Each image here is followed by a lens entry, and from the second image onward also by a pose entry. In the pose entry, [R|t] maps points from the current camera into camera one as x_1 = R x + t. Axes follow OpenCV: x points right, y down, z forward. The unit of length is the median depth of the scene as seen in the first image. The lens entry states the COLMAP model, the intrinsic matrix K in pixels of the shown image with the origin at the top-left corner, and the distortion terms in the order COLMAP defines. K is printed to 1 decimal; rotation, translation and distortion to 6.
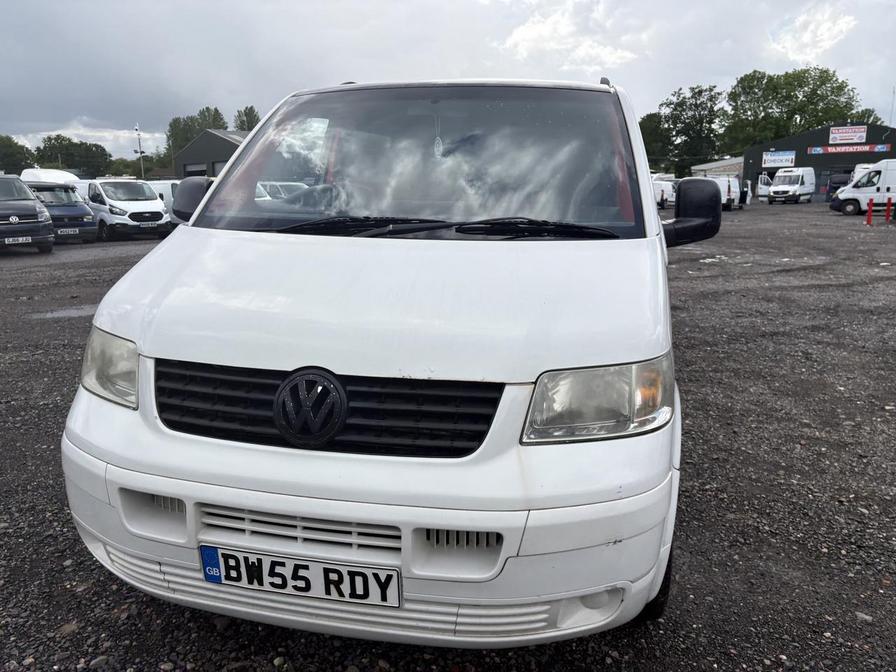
lens RADIAL K [[682.5, 0, 448.0], [0, 682.5, 336.0], [0, 0, 1]] dist [0.019407, 0.000912]
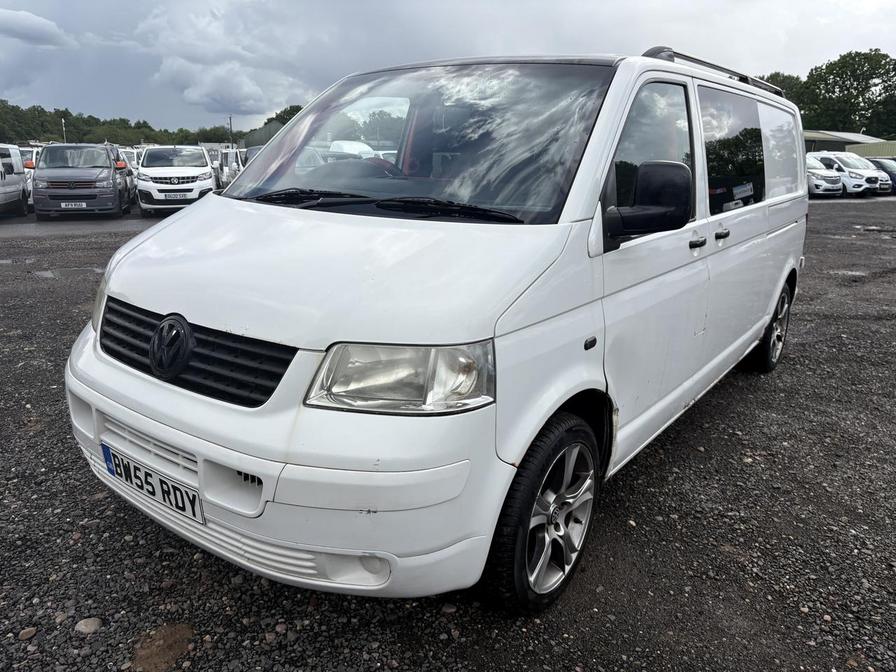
lens RADIAL K [[682.5, 0, 448.0], [0, 682.5, 336.0], [0, 0, 1]] dist [0.019407, 0.000912]
pose [[0.909695, 0.123010, -0.396641, 0.726283], [-0.107927, 0.992333, 0.060221, -0.040733], [0.401008, -0.011975, 0.915996, 0.092296]]
